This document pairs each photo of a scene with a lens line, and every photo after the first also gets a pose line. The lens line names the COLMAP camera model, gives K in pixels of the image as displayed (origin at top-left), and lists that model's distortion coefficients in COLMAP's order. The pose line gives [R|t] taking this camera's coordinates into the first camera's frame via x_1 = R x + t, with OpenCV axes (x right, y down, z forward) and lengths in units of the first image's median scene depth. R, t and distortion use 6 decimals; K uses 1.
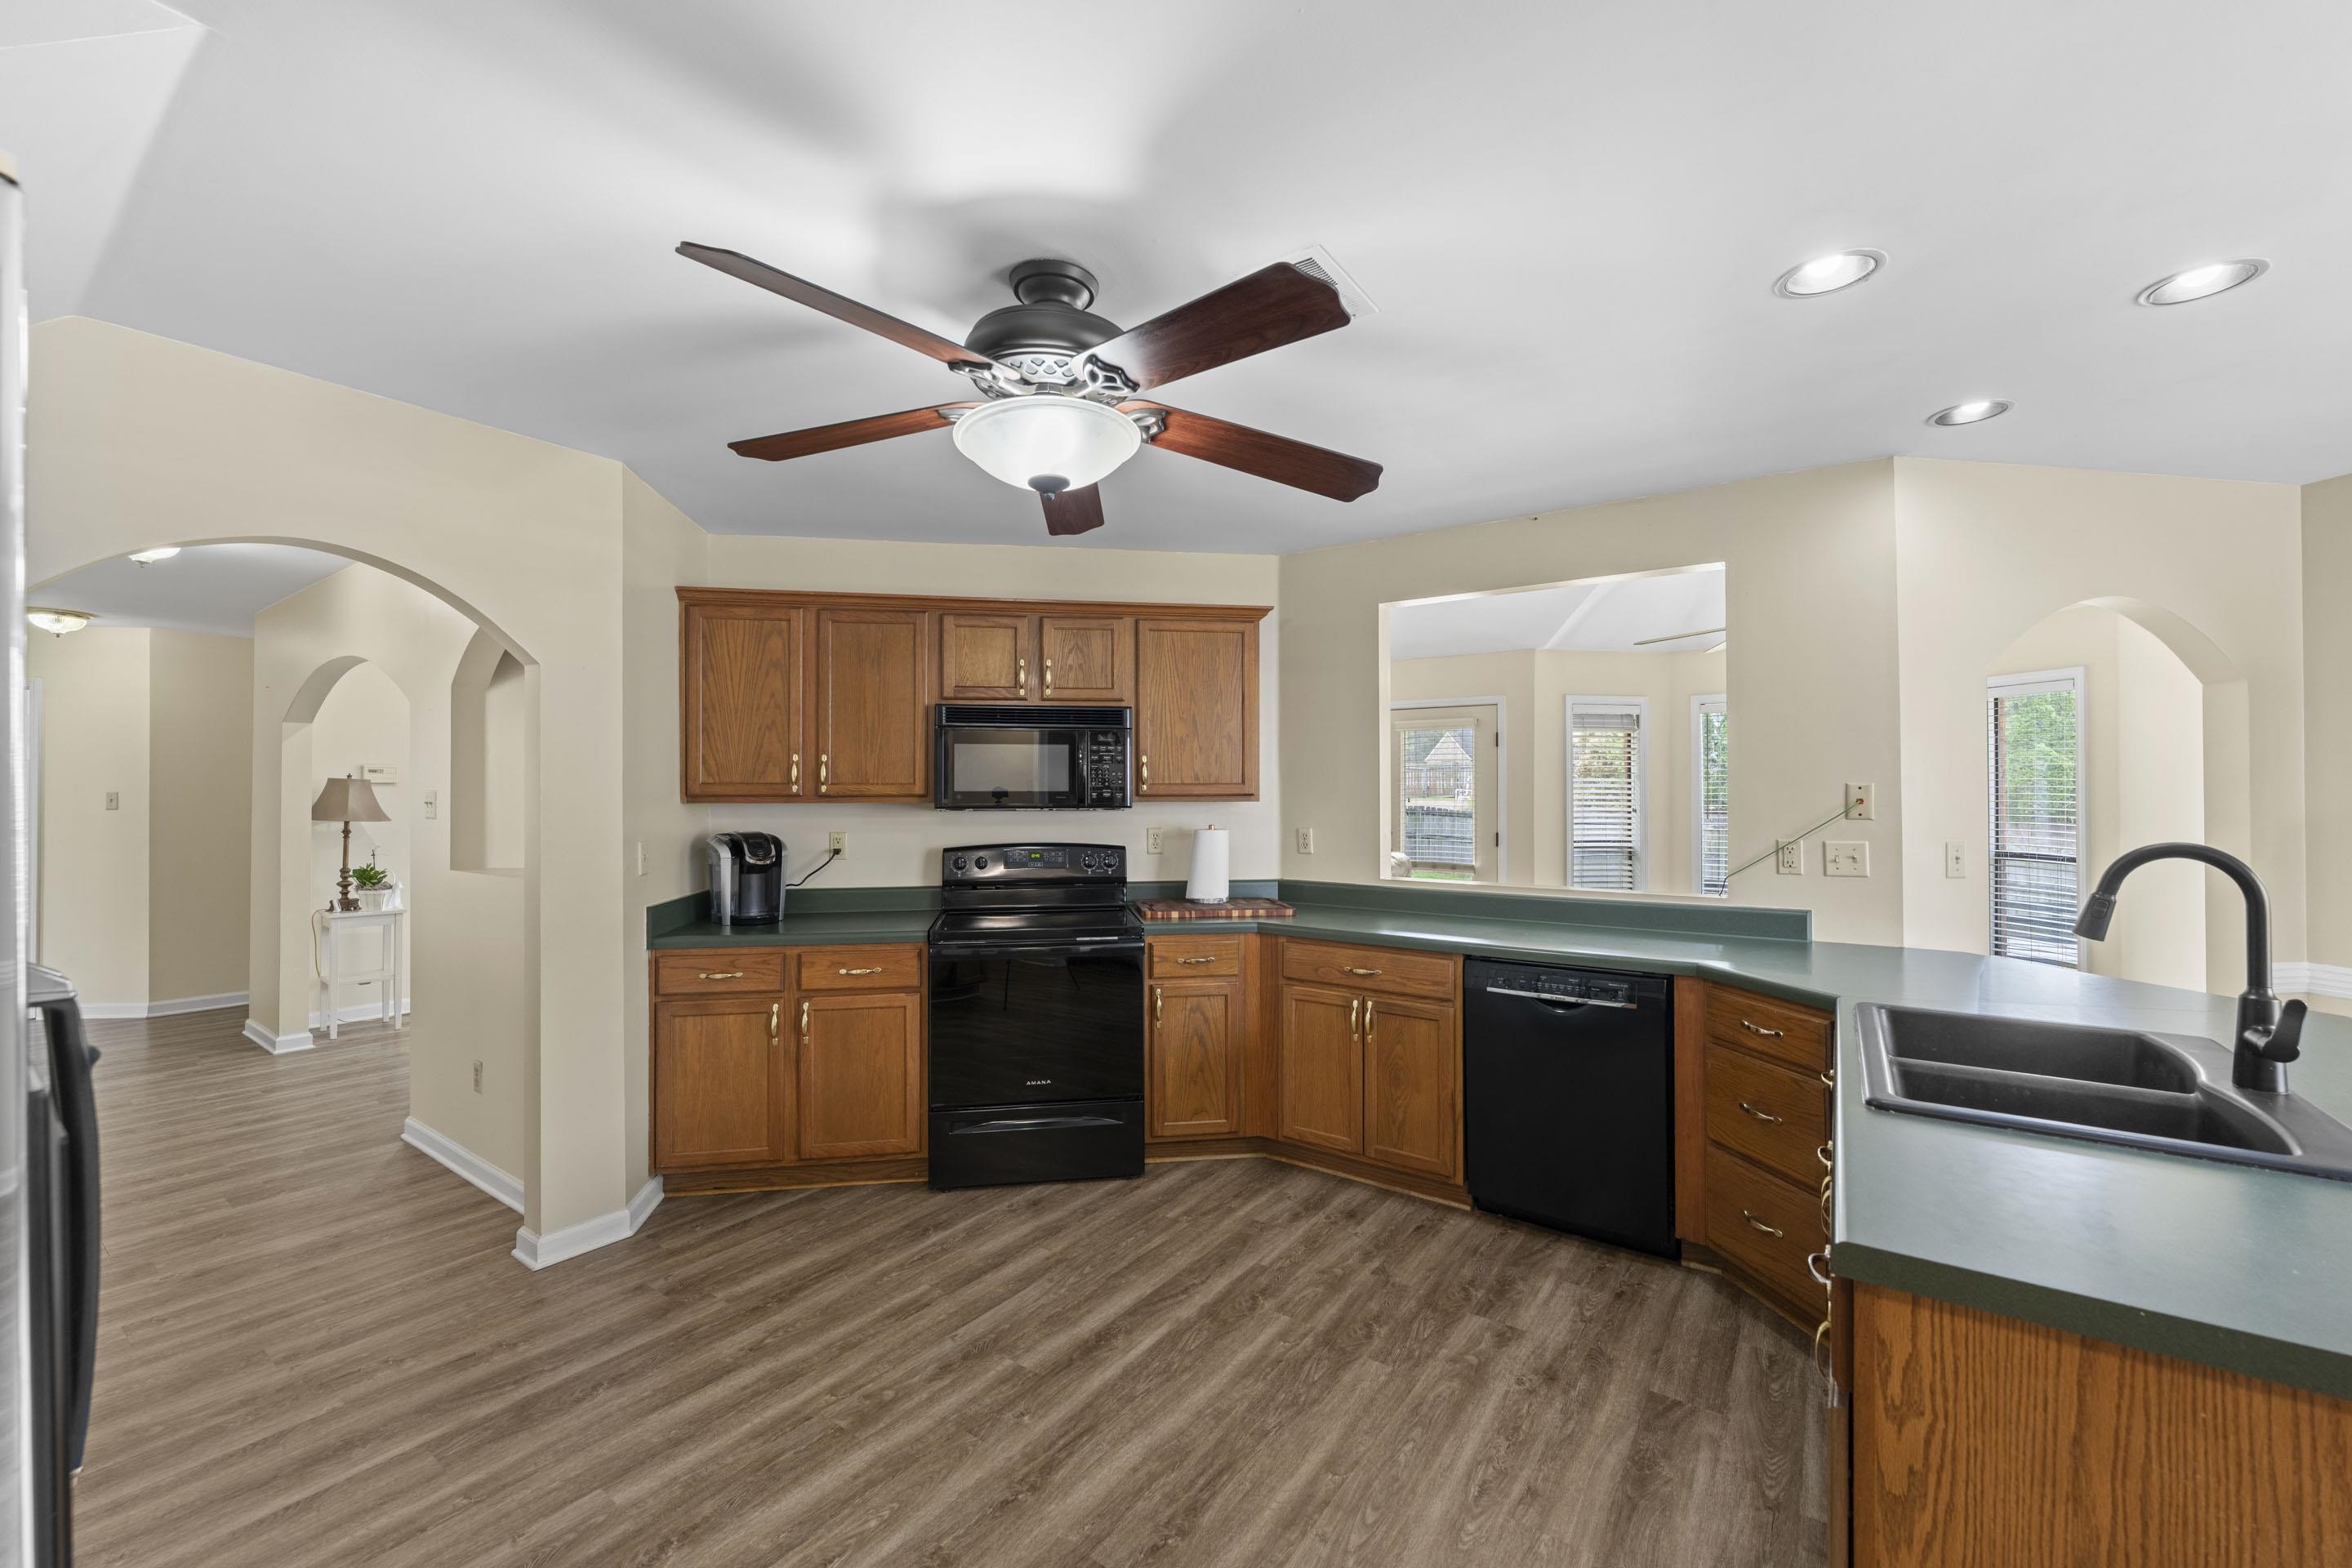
lens RADIAL K [[935.4, 0, 1172.8], [0, 935.4, 781.2], [0, 0, 1]] dist [-0.001360, -0.000367]
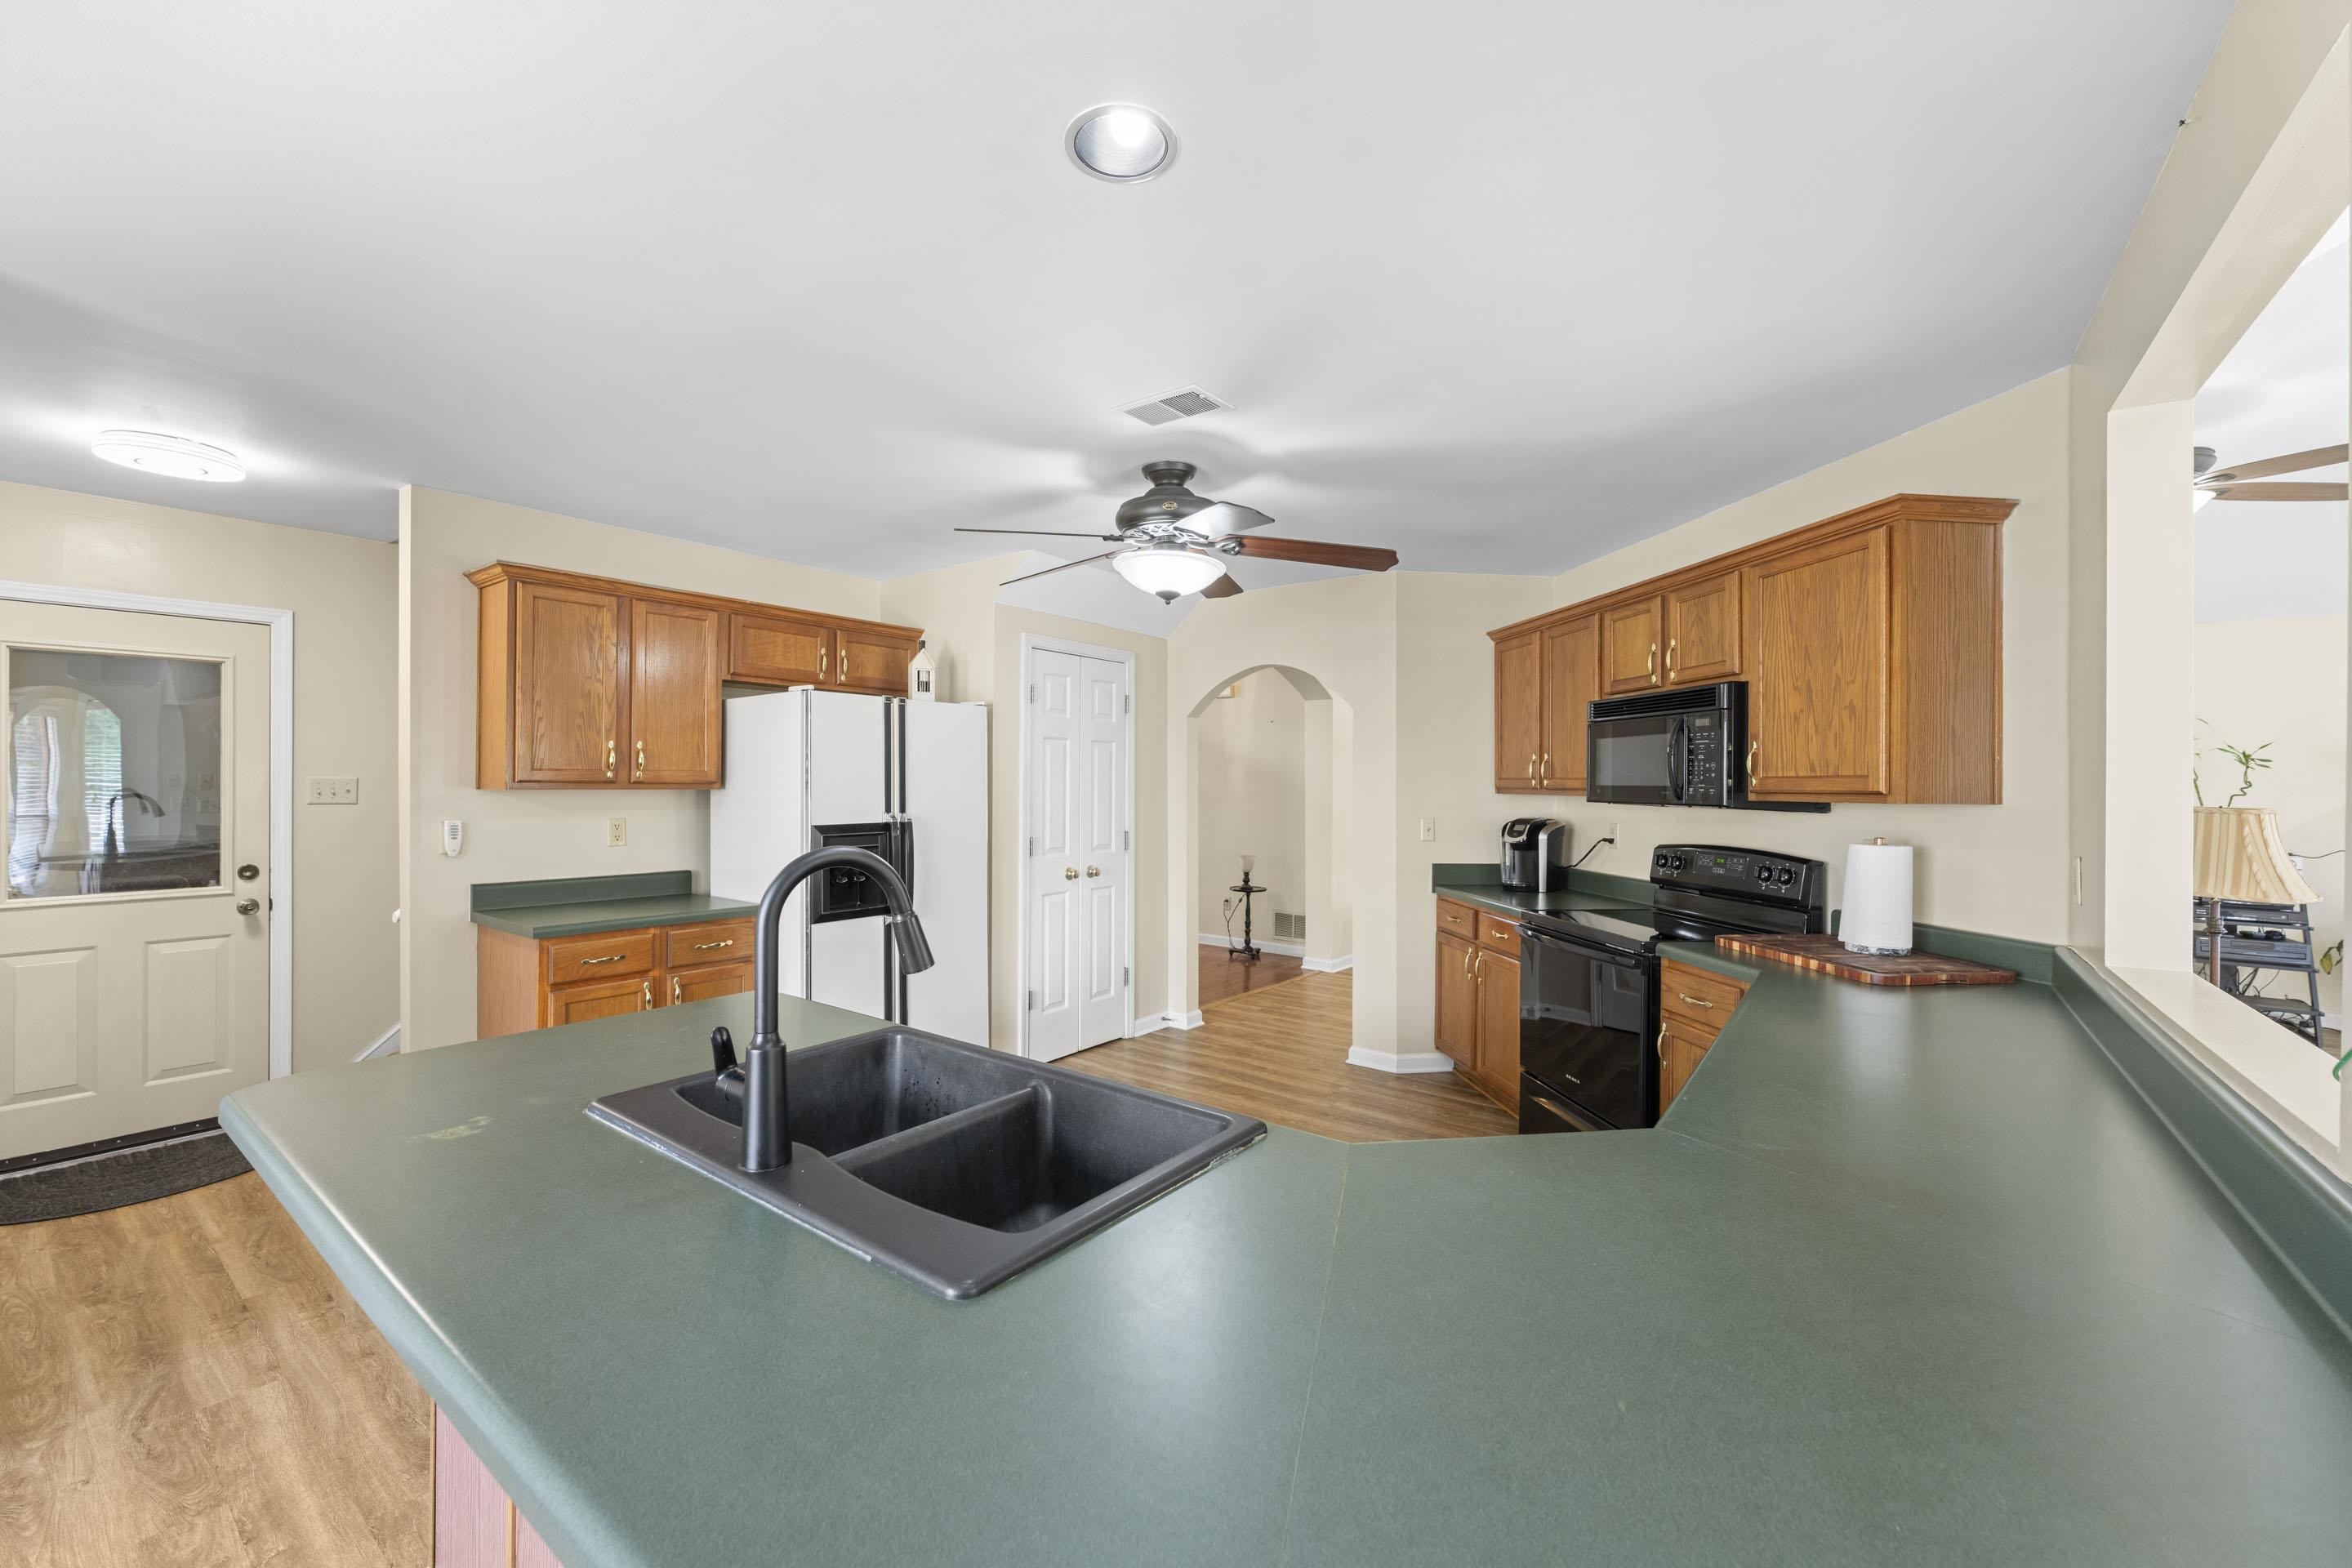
lens RADIAL K [[935.4, 0, 1172.8], [0, 935.4, 781.2], [0, 0, 1]] dist [-0.001360, -0.000367]
pose [[-0.032870, -0.000526, -0.999460, 0.830882], [0.004004, 0.999992, -0.000658, 0.005146], [0.999452, -0.004023, -0.032867, 0.587892]]
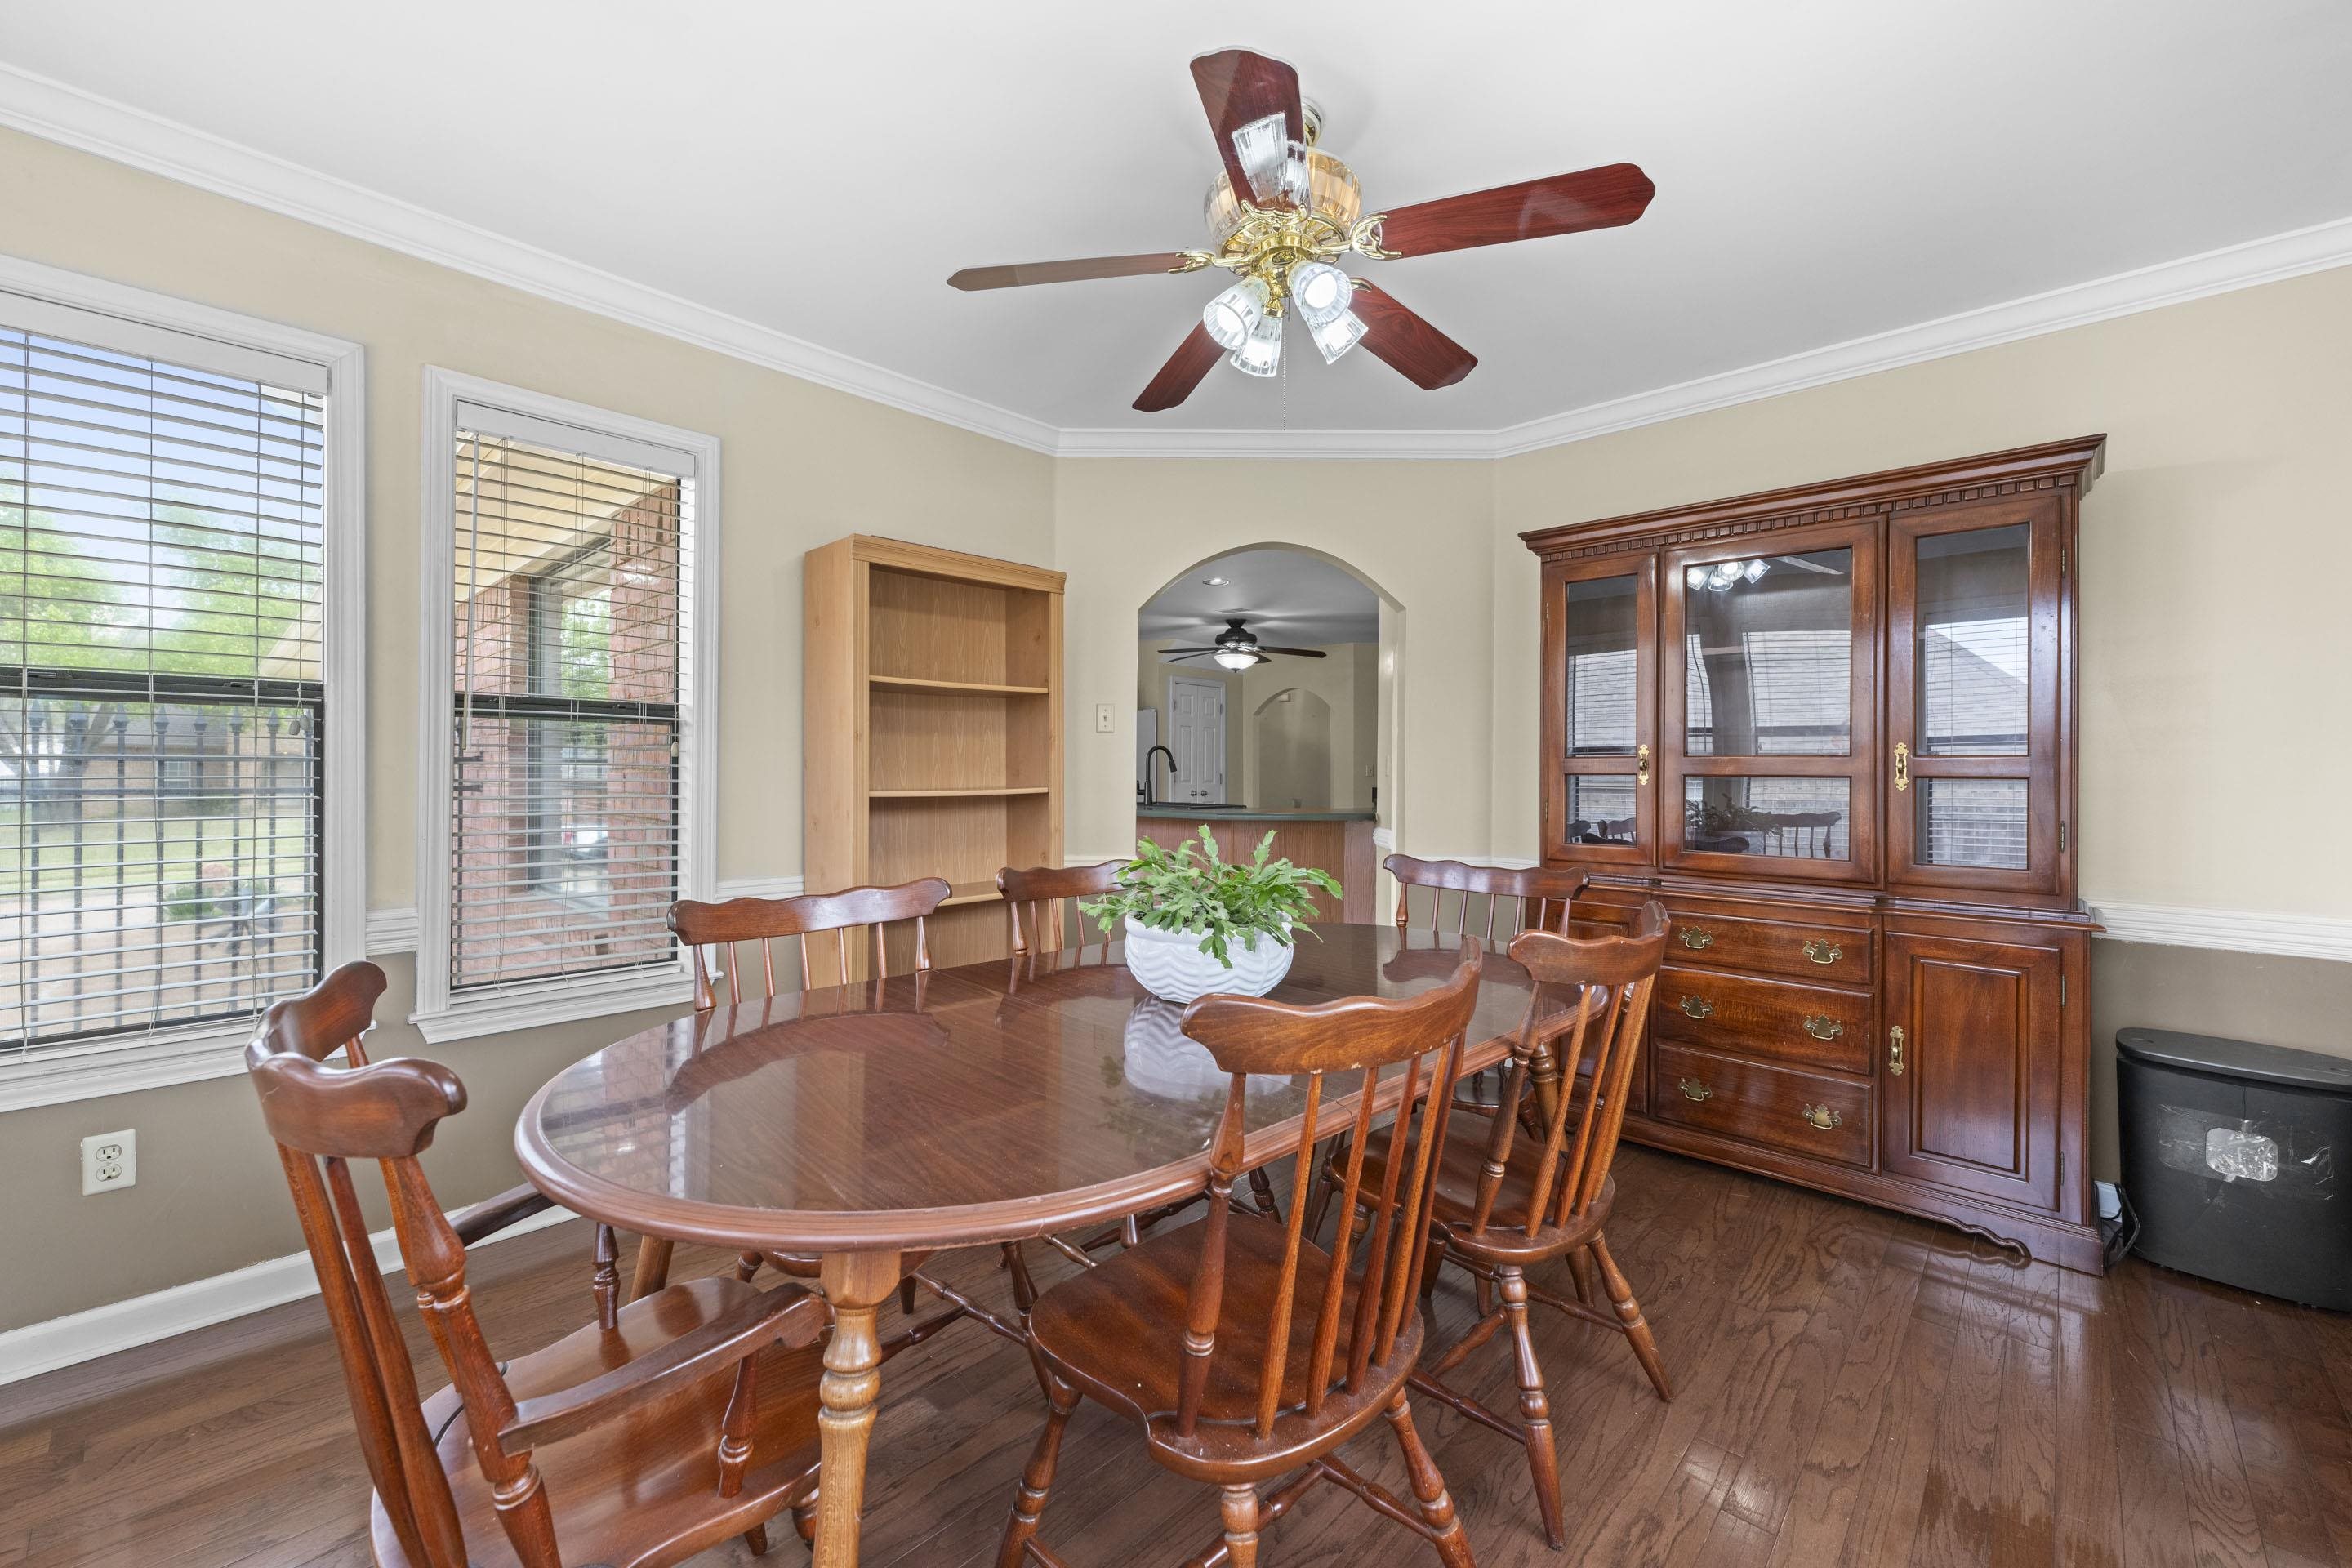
lens RADIAL K [[940.2, 0, 1170.1], [0, 940.2, 788.5], [0, 0, 1]] dist [-0.001850, -0.000243]
pose [[-0.145253, 0.019240, -0.989208, 2.267860], [0.004342, 0.999814, 0.018809, 0.073635], [0.989385, -0.001564, -0.145309, 0.733863]]
